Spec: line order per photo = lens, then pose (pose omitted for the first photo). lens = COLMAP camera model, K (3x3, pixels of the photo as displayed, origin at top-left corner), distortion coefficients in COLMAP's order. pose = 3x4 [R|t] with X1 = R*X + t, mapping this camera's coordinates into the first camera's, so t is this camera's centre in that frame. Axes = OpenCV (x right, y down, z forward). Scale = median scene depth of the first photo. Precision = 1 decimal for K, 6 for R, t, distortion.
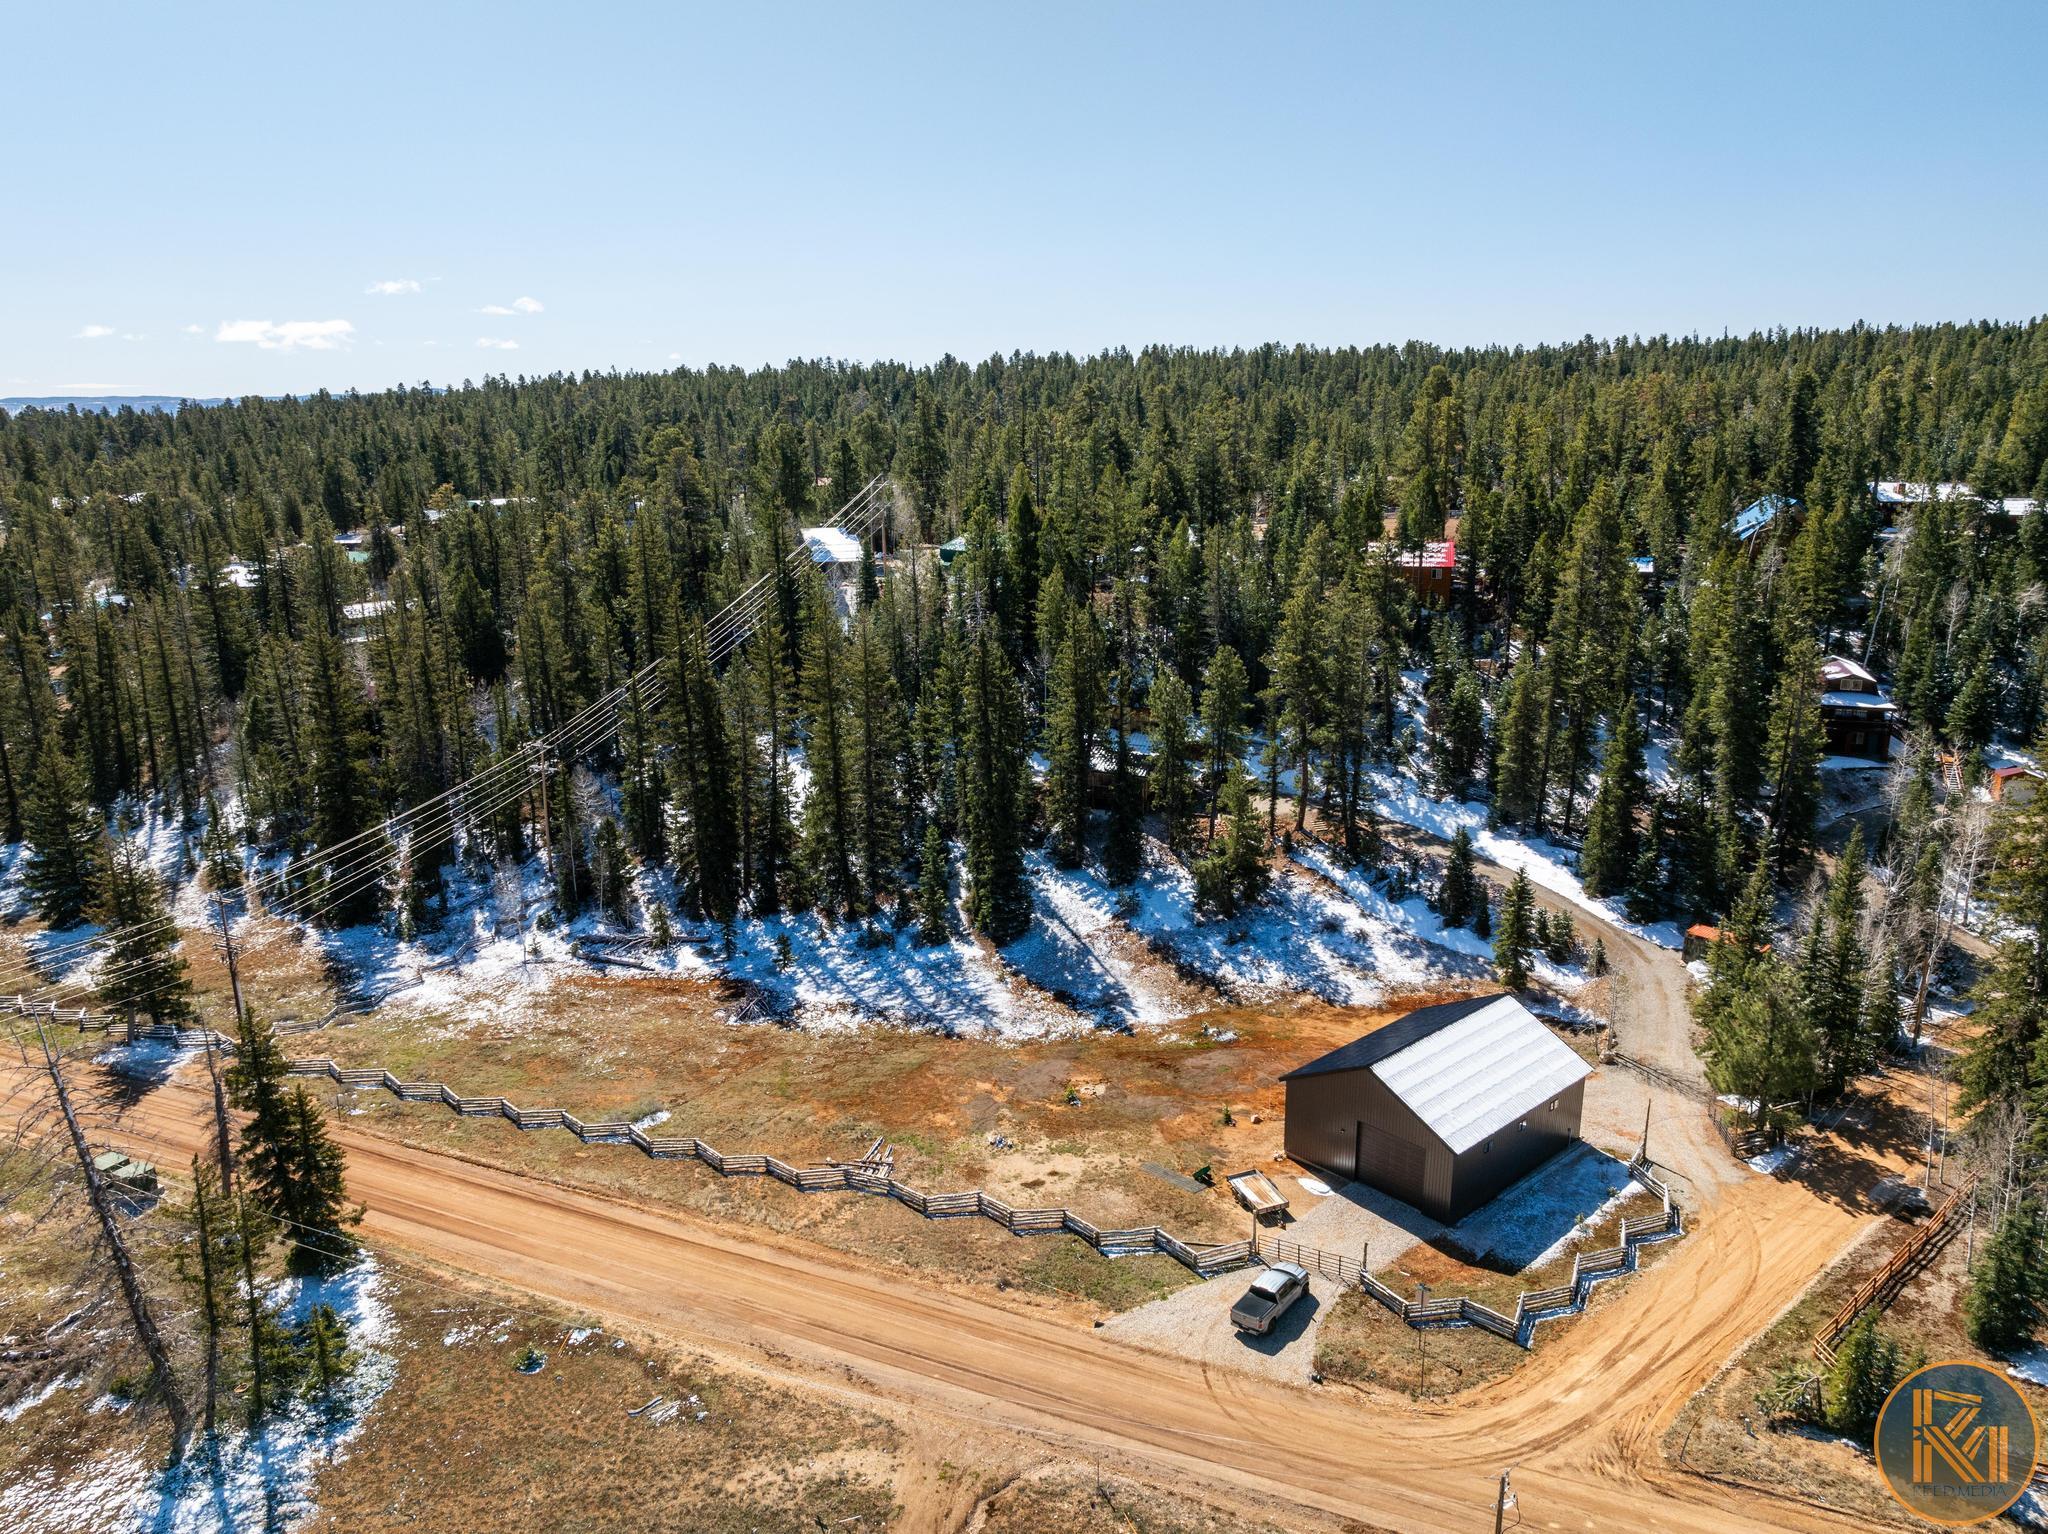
lens RADIAL K [[1459.6, 0, 1027.9], [0, 1459.6, 753.2], [0, 0, 1]] dist [-0.038208, 0.014466]
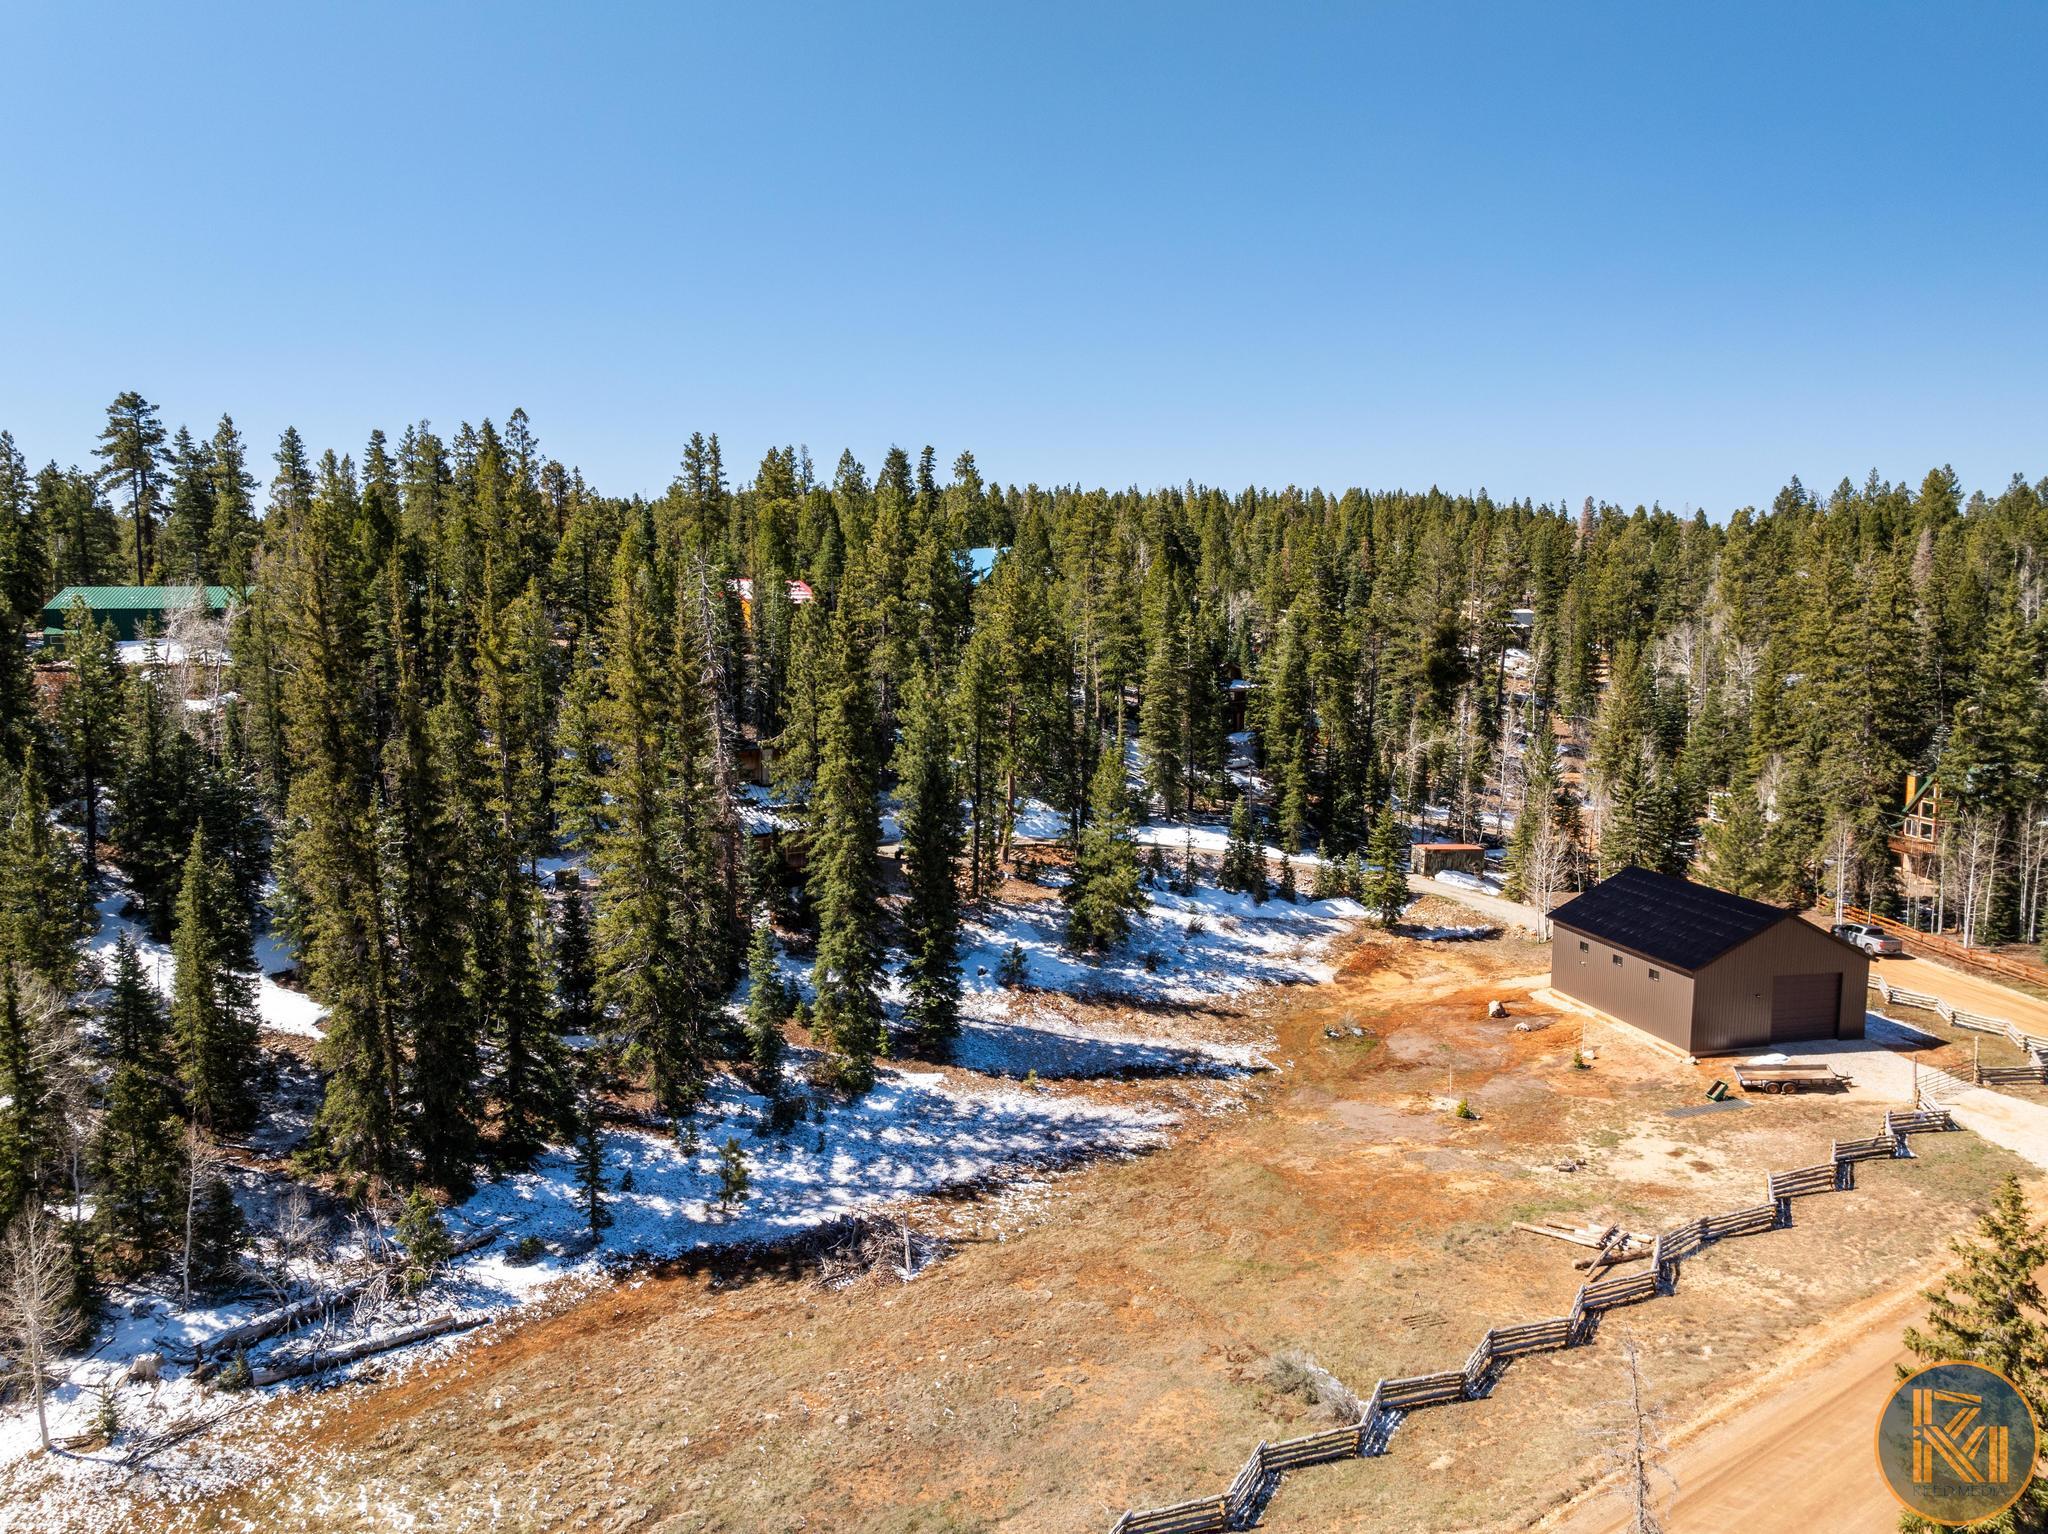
lens RADIAL K [[1459.6, 0, 1028.6], [0, 1459.6, 784.5], [0, 0, 1]] dist [-0.038208, 0.014466]
pose [[0.496233, -0.092172, 0.863283, -0.604347], [0.203953, 0.978898, -0.012721, 0.026349], [-0.843893, 0.182382, 0.504560, 0.651217]]
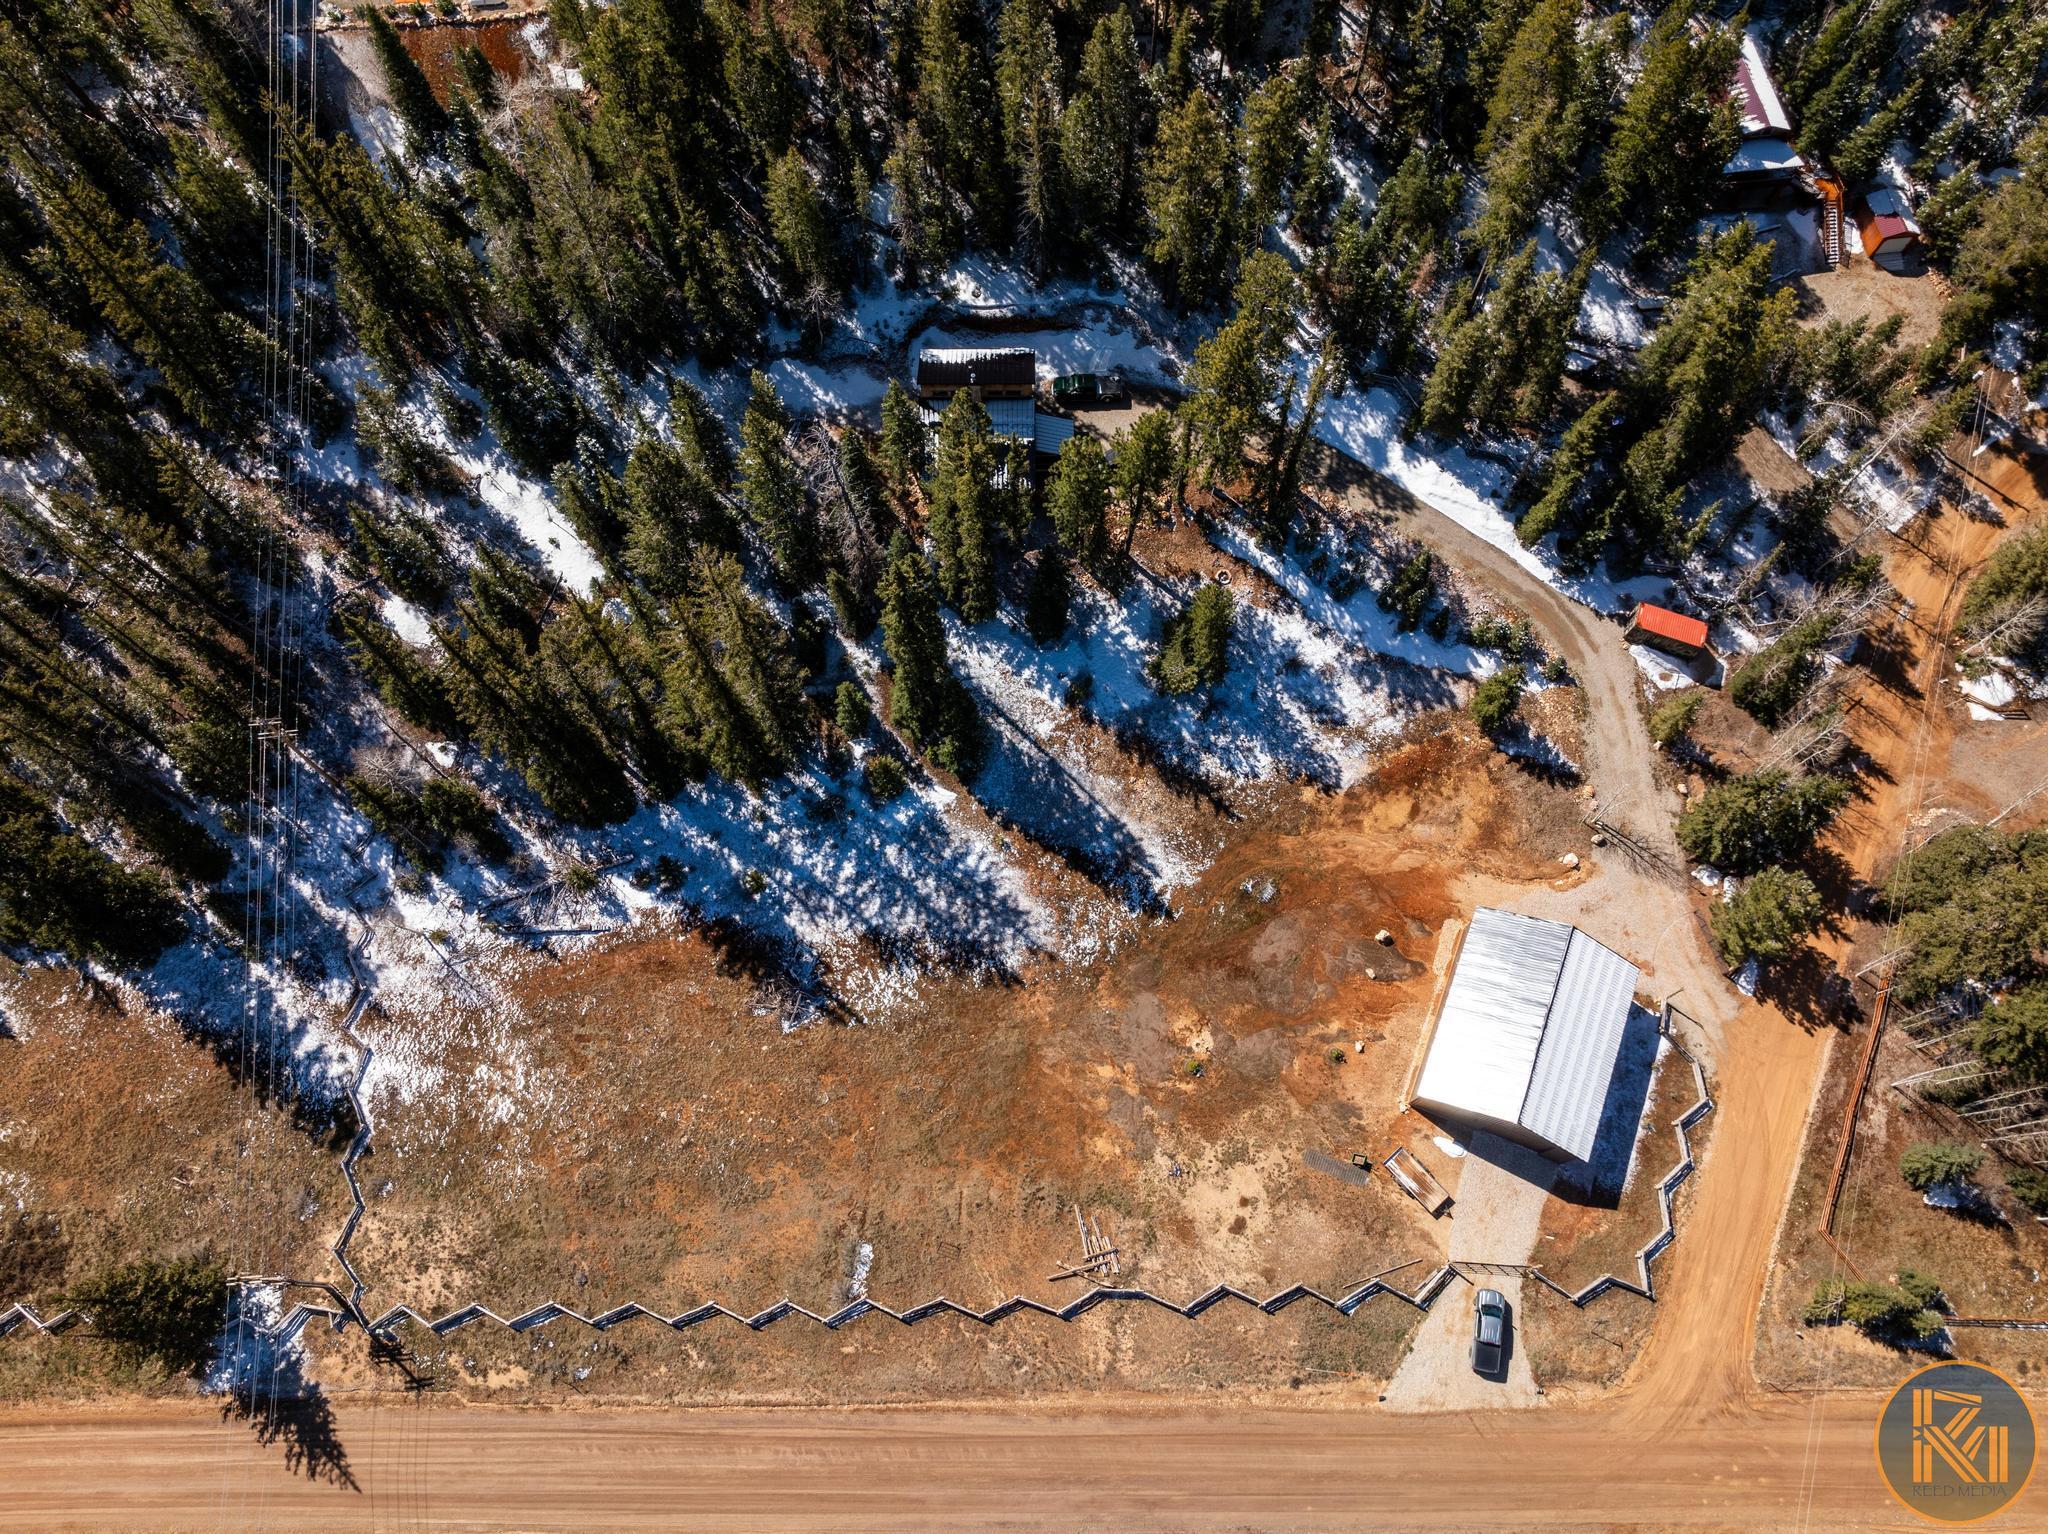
lens RADIAL K [[1459.6, 0, 1021.8], [0, 1459.6, 775.4], [0, 0, 1]] dist [-0.038208, 0.014466]
pose [[0.896796, -0.407472, 0.172406, -0.157320], [0.093625, 0.555612, 0.826153, -0.684280], [-0.432425, -0.724750, 0.536420, 0.520948]]
